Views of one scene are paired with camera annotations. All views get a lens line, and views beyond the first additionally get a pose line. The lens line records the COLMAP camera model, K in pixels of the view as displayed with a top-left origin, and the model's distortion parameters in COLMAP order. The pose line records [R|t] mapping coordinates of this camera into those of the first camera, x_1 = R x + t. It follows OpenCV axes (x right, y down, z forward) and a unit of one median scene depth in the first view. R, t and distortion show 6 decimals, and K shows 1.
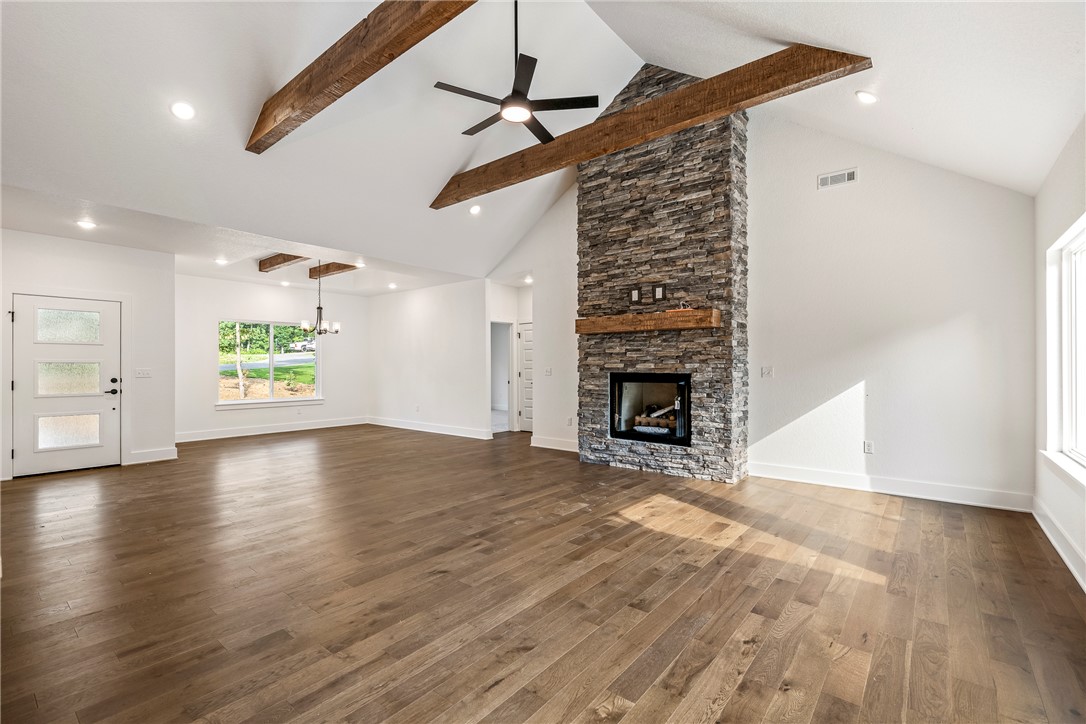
lens RADIAL K [[481.0, 0, 541.3], [0, 481.0, 366.2], [0, 0, 1]] dist [-0.002667, -0.000303]
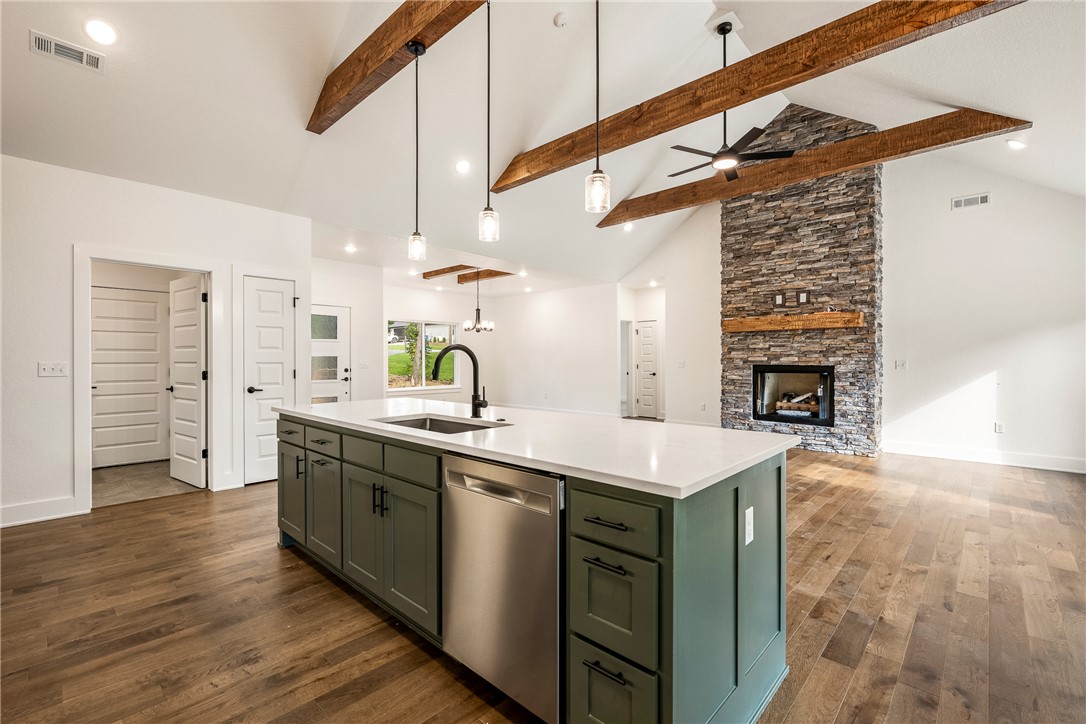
lens RADIAL K [[476.0, 0, 543.0], [0, 476.0, 362.0], [0, 0, 1]] dist [-0.002127, 0.000116]
pose [[0.997585, 0.001245, -0.069442, -0.318685], [-0.000828, 0.999981, 0.006029, -0.000080], [0.069448, -0.005957, 0.997568, -0.220517]]
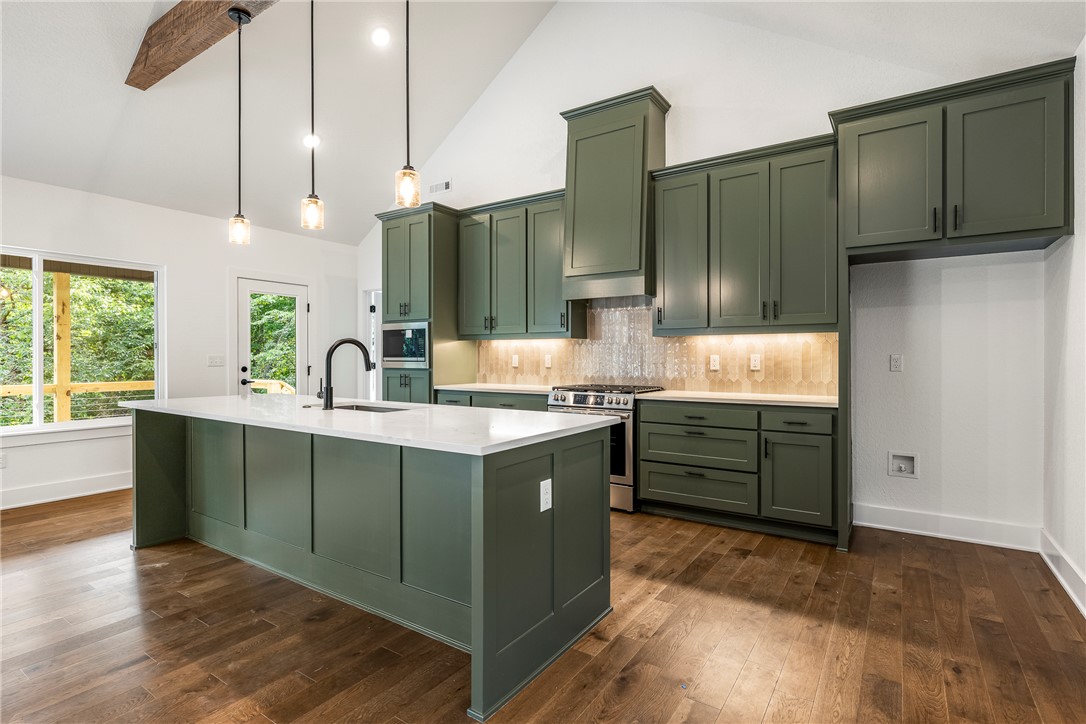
lens RADIAL K [[530.8, 0, 540.9], [0, 530.8, 359.3], [0, 0, 1]] dist [0.000325, 0.000485]
pose [[-0.995967, 0.001731, -0.089706, -0.577567], [0.001477, 0.999995, 0.002898, 0.006690], [0.089711, 0.002754, -0.995964, 0.785712]]
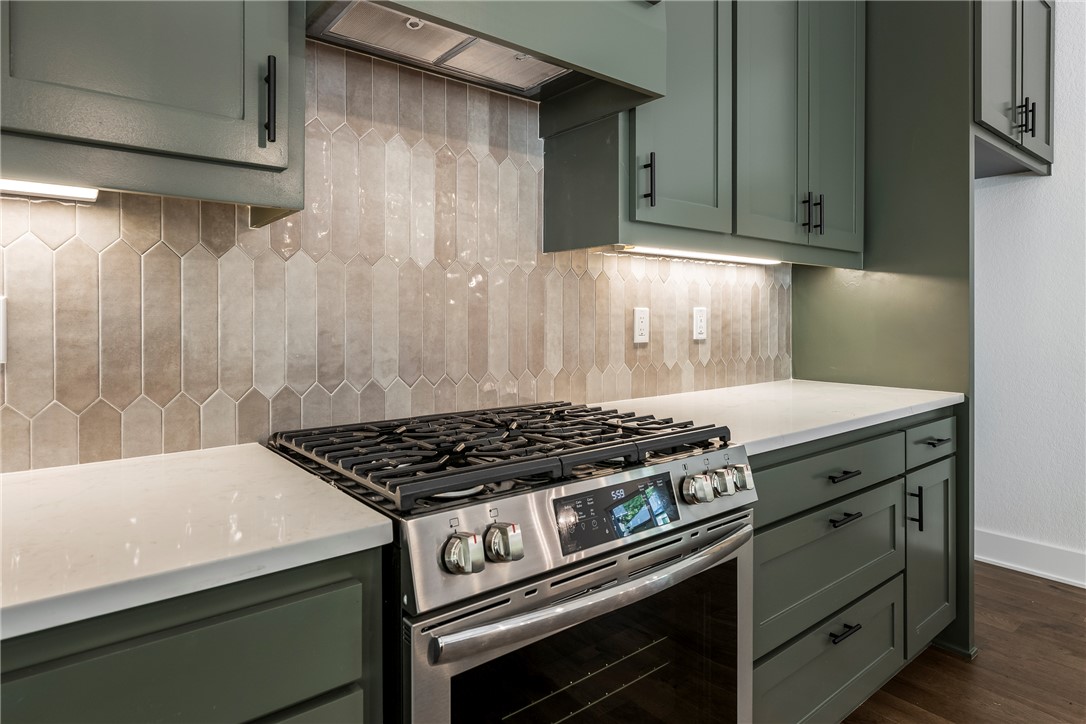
lens RADIAL K [[619.4, 0, 548.3], [0, 619.4, 320.1], [0, 0, 1]] dist [-0.000991, -0.000304]
pose [[-0.201746, 0.004834, -0.979426, -0.529139], [0.002613, 0.999987, 0.004397, 0.009393], [0.979434, -0.001672, -0.201756, 0.036890]]
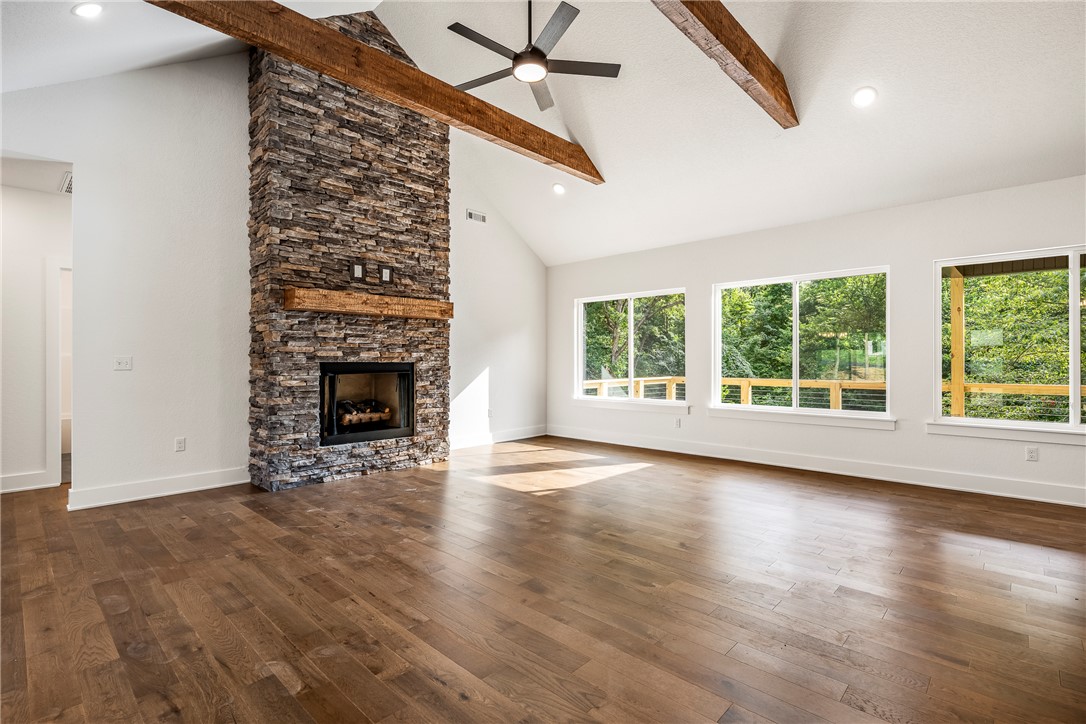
lens RADIAL K [[509.5, 0, 538.2], [0, 509.5, 358.3], [0, 0, 1]] dist [-0.001515, 0.000156]
pose [[0.077795, 0.004757, 0.996958, -0.709449], [0.000282, 0.999988, -0.004794, 0.011394], [-0.996969, 0.000654, 0.077793, 0.644491]]
